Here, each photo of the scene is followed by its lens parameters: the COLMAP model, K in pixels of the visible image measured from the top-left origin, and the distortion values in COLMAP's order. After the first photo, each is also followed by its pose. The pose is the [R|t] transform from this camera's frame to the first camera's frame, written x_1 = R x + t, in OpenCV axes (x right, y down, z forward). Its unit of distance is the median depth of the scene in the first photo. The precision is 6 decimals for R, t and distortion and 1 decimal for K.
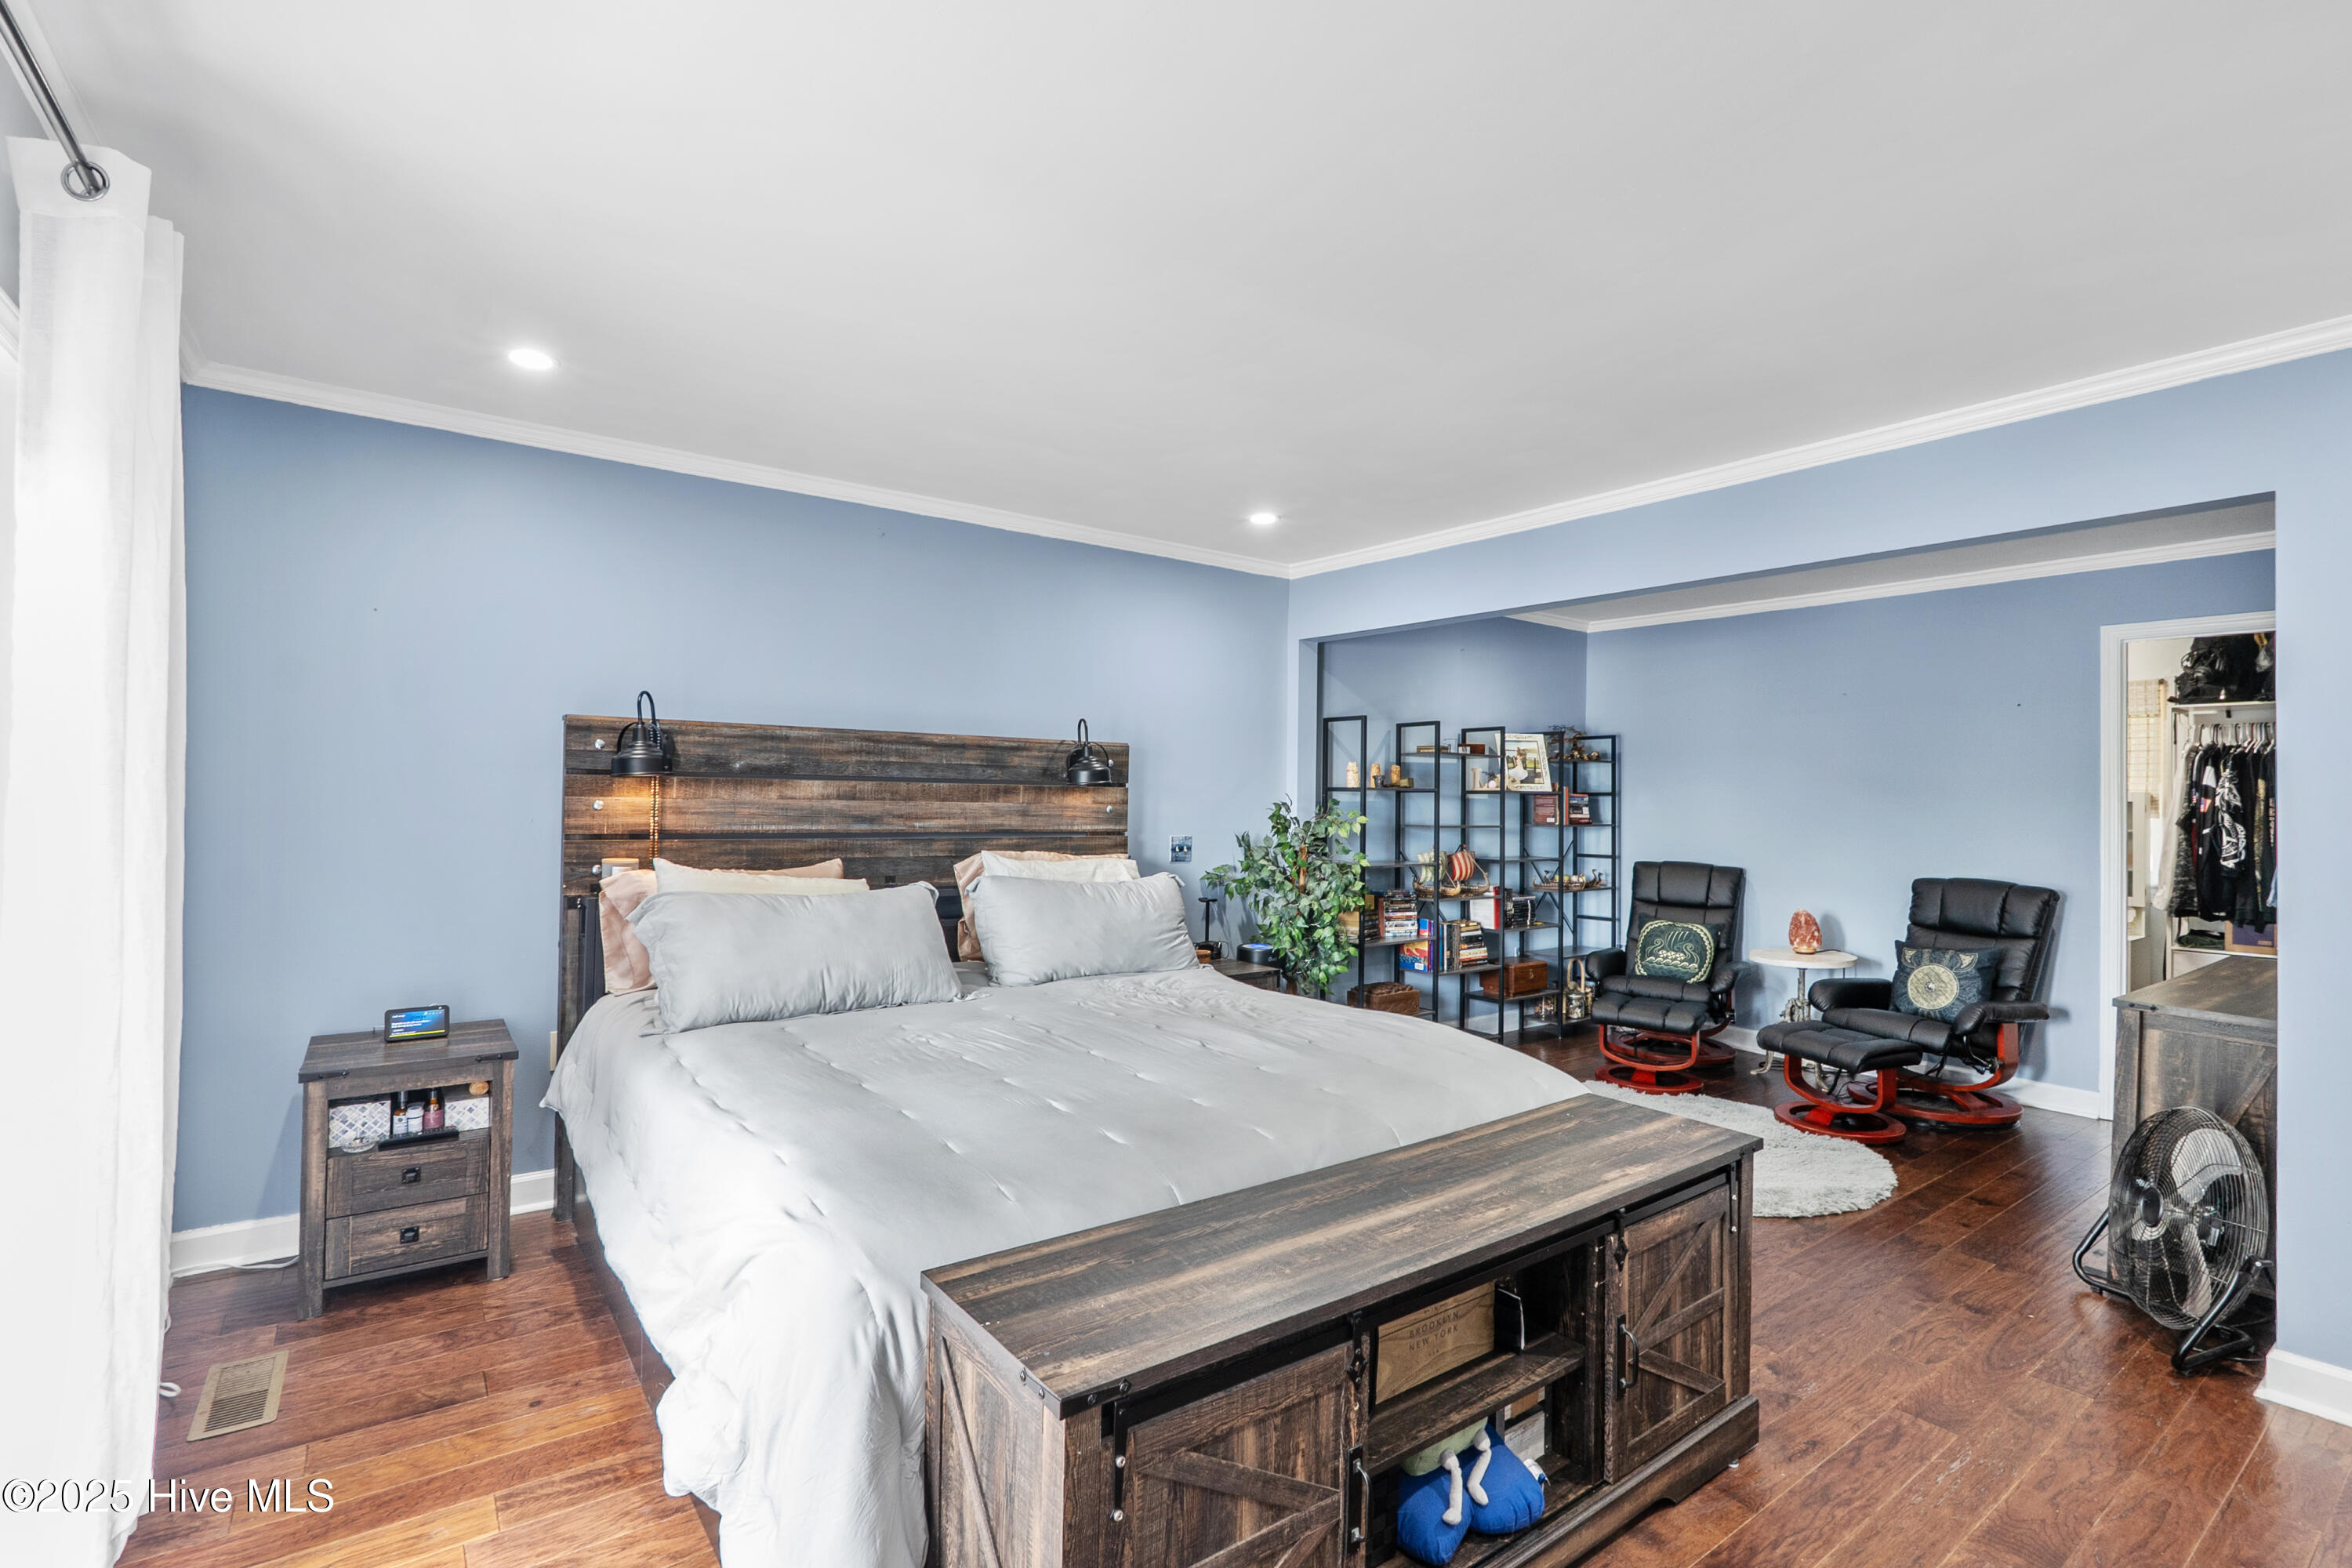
lens RADIAL K [[1082.6, 0, 1171.5], [0, 1082.6, 790.3], [0, 0, 1]] dist [-0.009040, 0.001492]
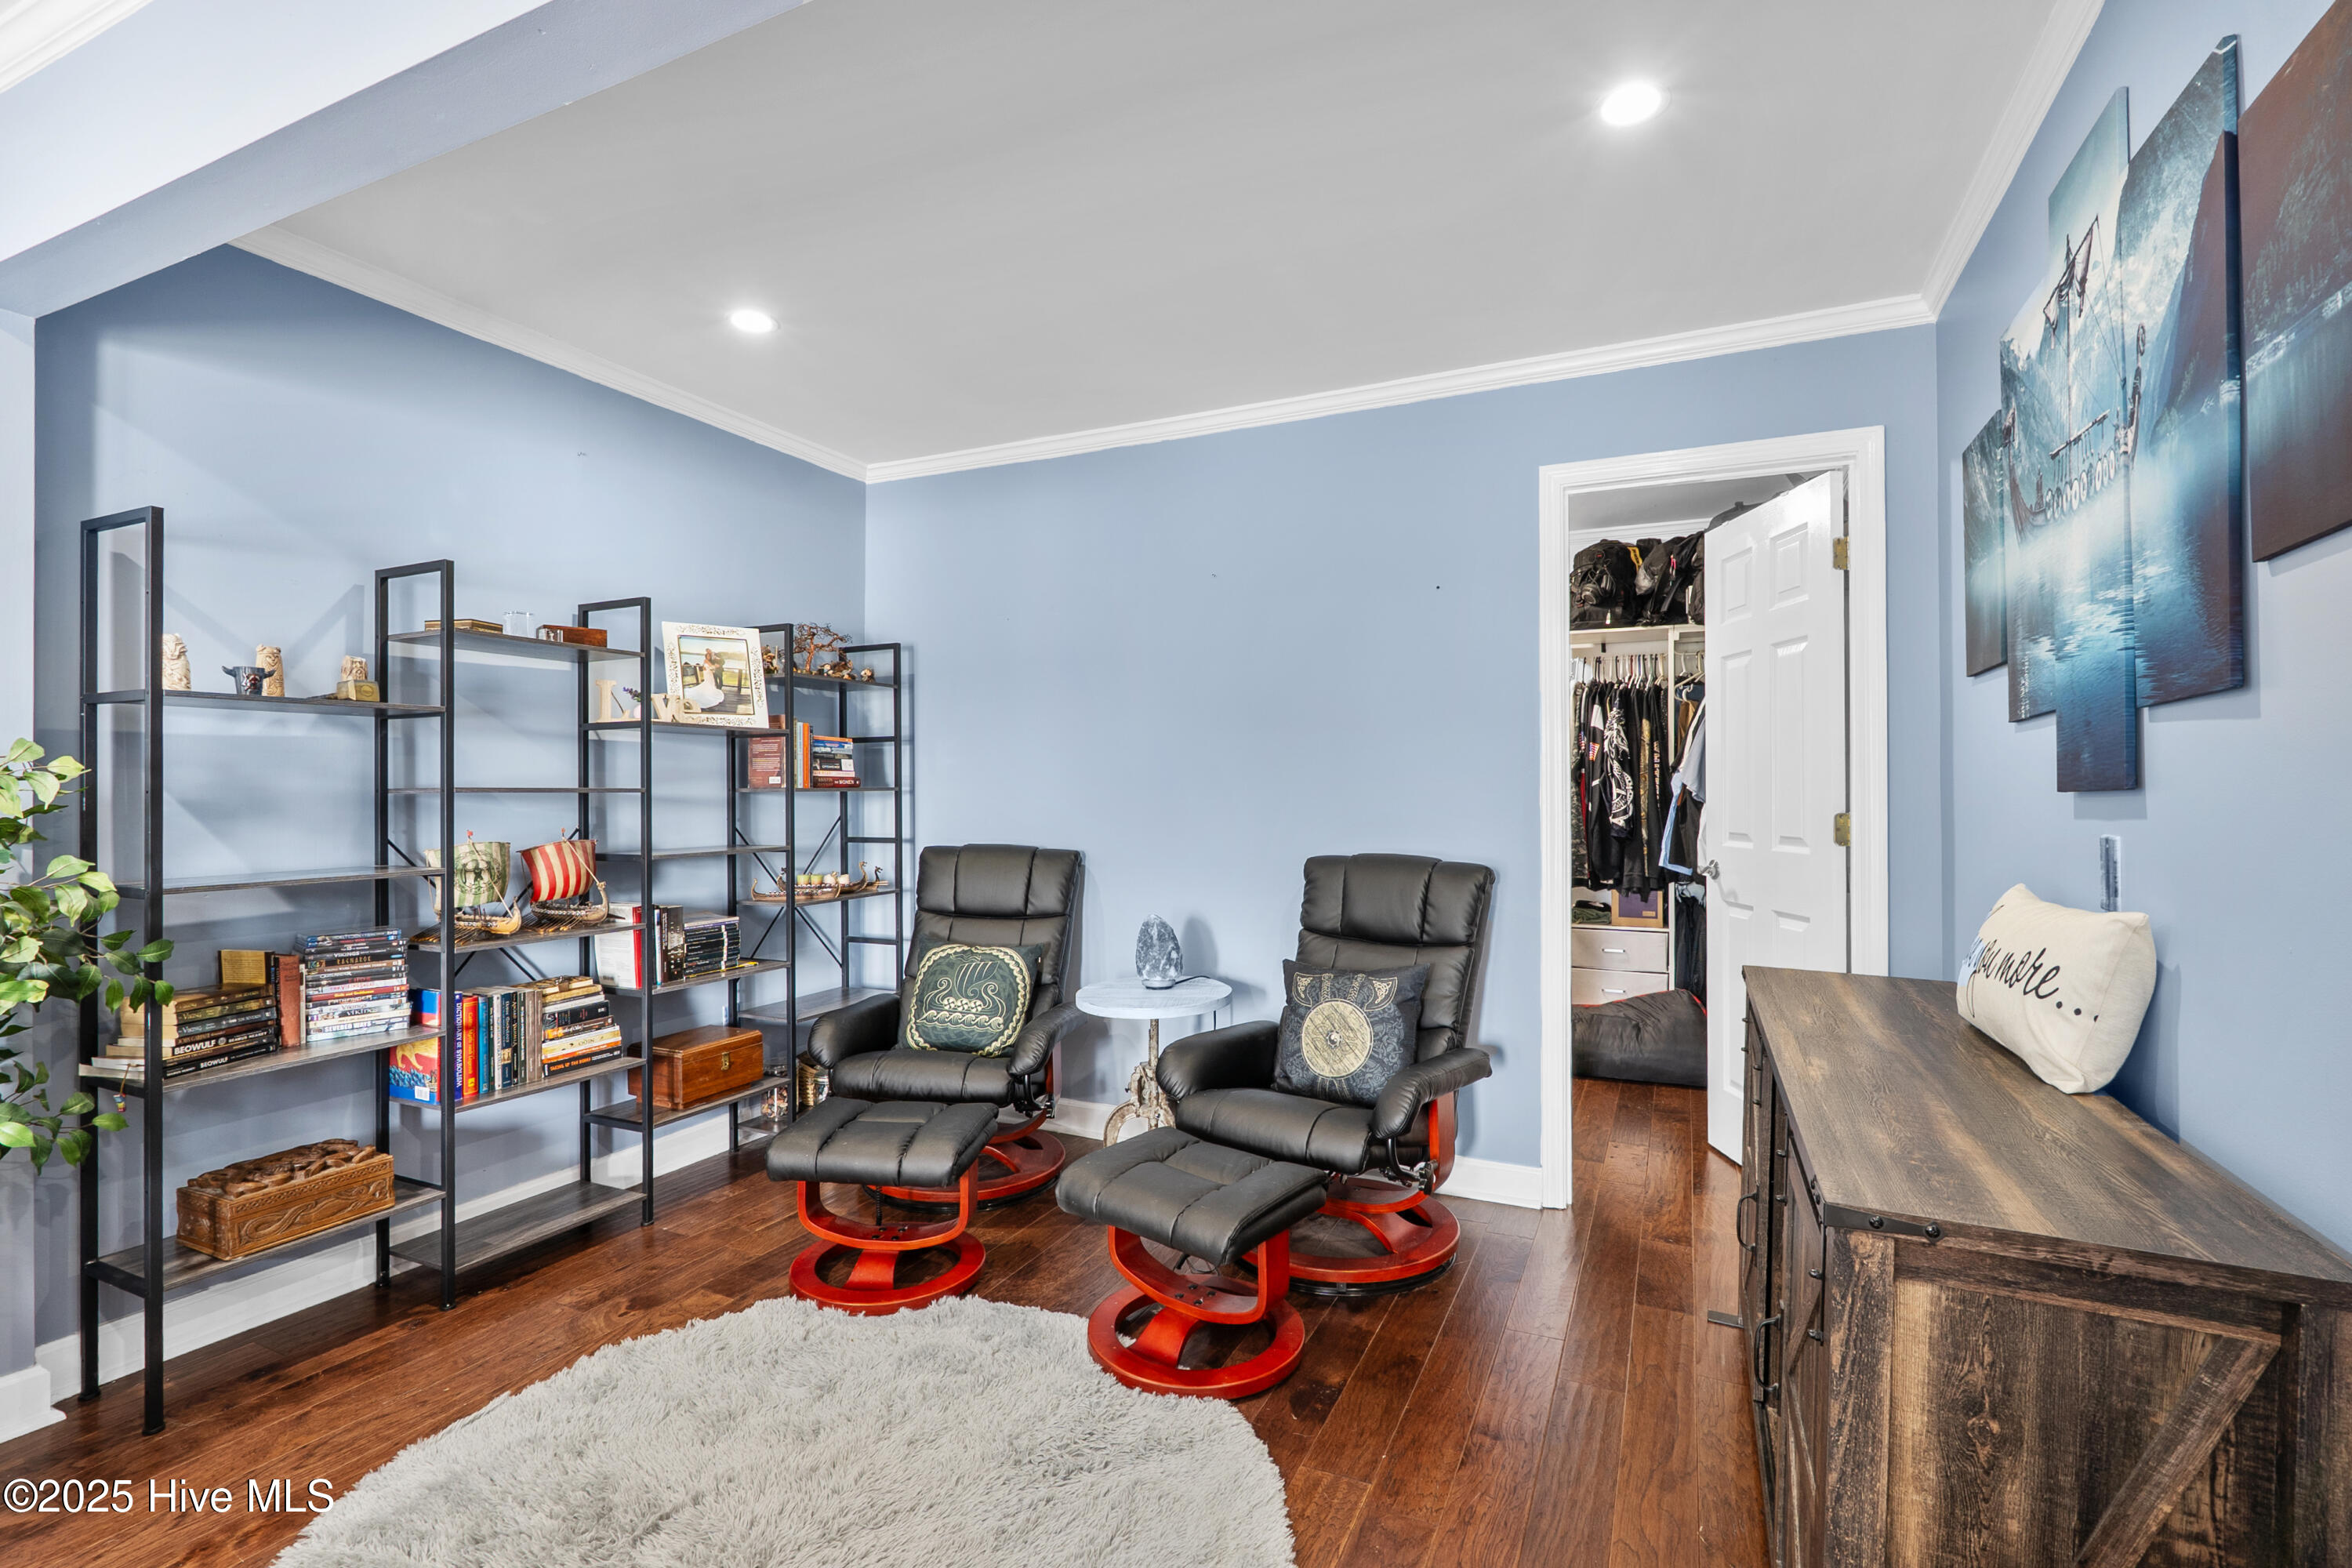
lens RADIAL K [[1082.6, 0, 1177.5], [0, 1082.6, 782.7], [0, 0, 1]] dist [-0.009040, 0.001492]
pose [[0.877525, -0.011963, 0.479382, 0.286334], [0.010103, 0.999928, 0.006460, 0.029662], [-0.479425, -0.000826, 0.877583, 0.431121]]
